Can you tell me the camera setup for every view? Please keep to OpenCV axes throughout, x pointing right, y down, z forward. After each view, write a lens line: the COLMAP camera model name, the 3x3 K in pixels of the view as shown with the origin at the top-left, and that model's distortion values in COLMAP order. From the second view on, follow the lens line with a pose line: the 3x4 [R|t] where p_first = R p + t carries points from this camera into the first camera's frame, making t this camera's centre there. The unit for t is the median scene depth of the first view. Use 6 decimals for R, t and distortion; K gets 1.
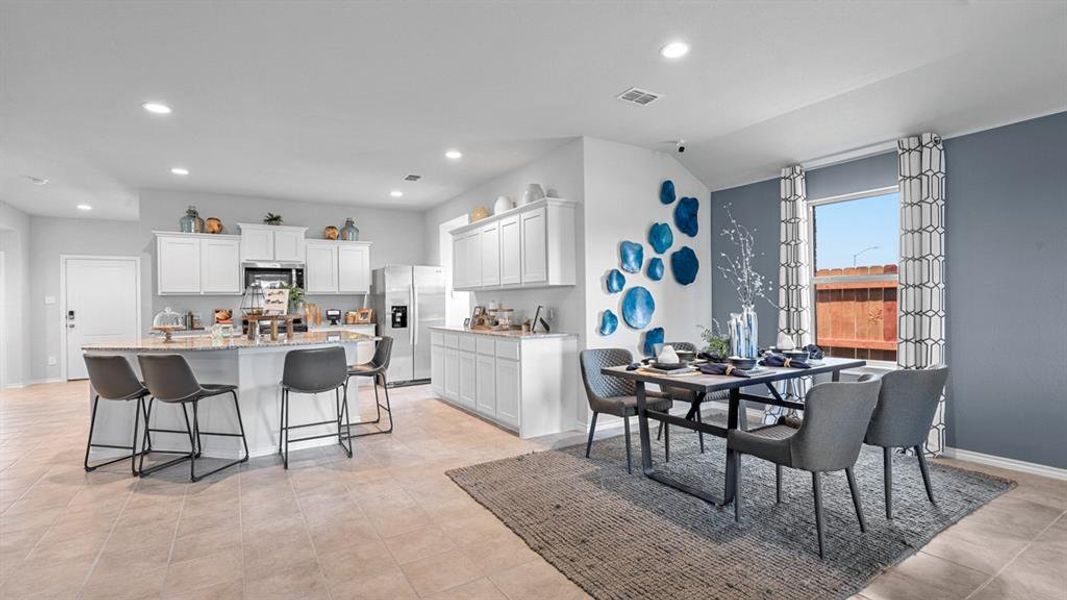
lens RADIAL K [[485.1, 0, 534.6], [0, 485.1, 301.9], [0, 0, 1]] dist [-0.001411, -0.001501]
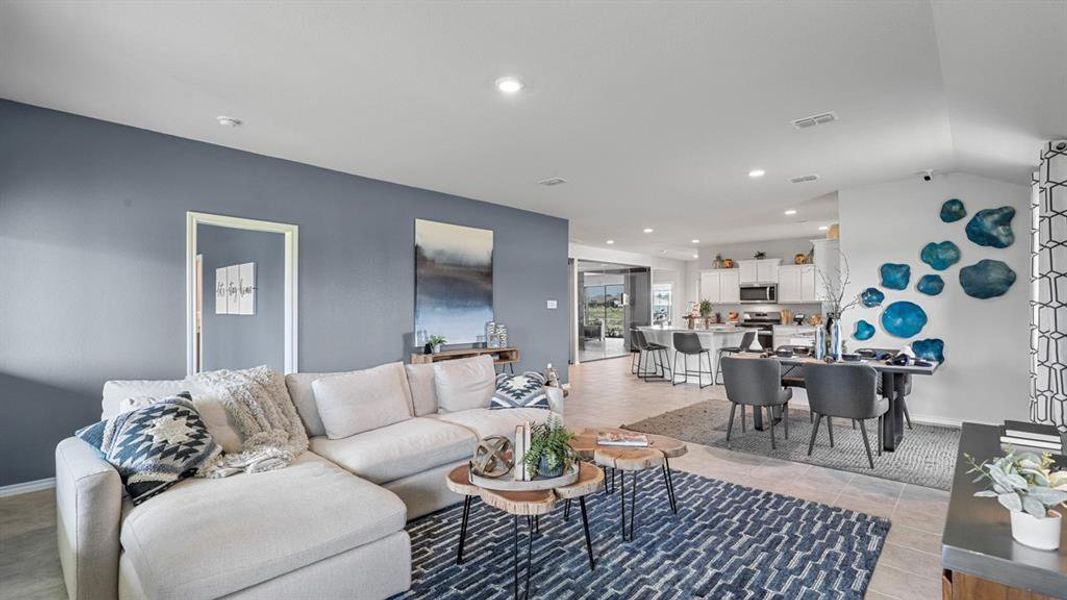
lens RADIAL K [[485.1, 0, 531.2], [0, 485.1, 298.9], [0, 0, 1]] dist [-0.001411, -0.001501]
pose [[0.258485, -0.004644, -0.966004, 1.068875], [-0.000695, 0.999987, -0.004994, -0.030312], [0.966015, 0.001962, 0.258479, -0.151721]]
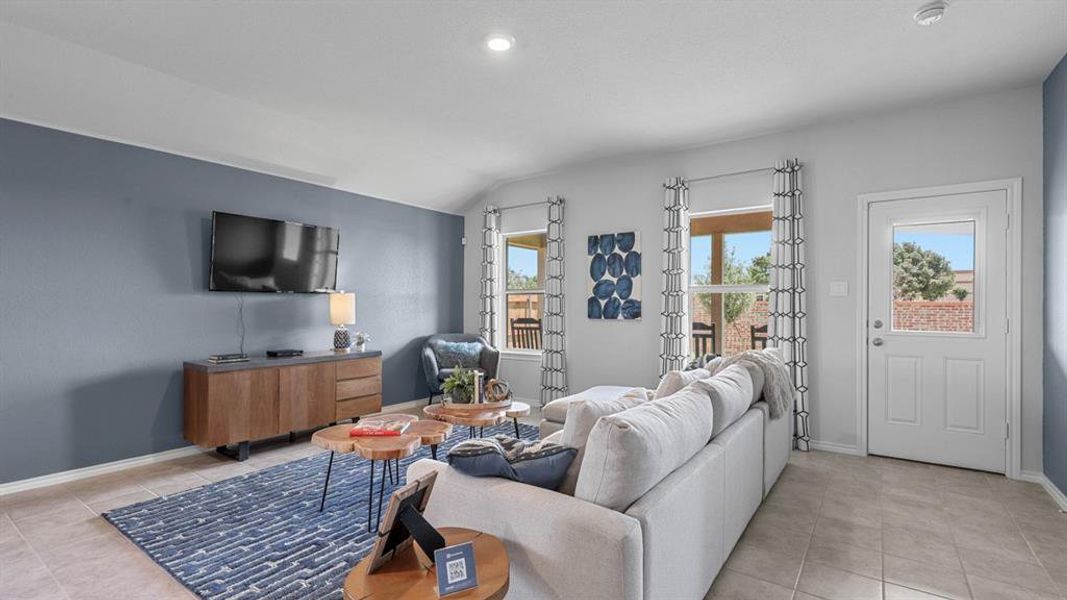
lens RADIAL K [[485.1, 0, 531.6], [0, 485.1, 301.9], [0, 0, 1]] dist [-0.001411, -0.001501]
pose [[-0.381292, 0.021123, 0.924213, -0.093626], [0.003186, 0.999763, -0.021536, 0.000831], [-0.924449, -0.005267, -0.381269, 0.167997]]
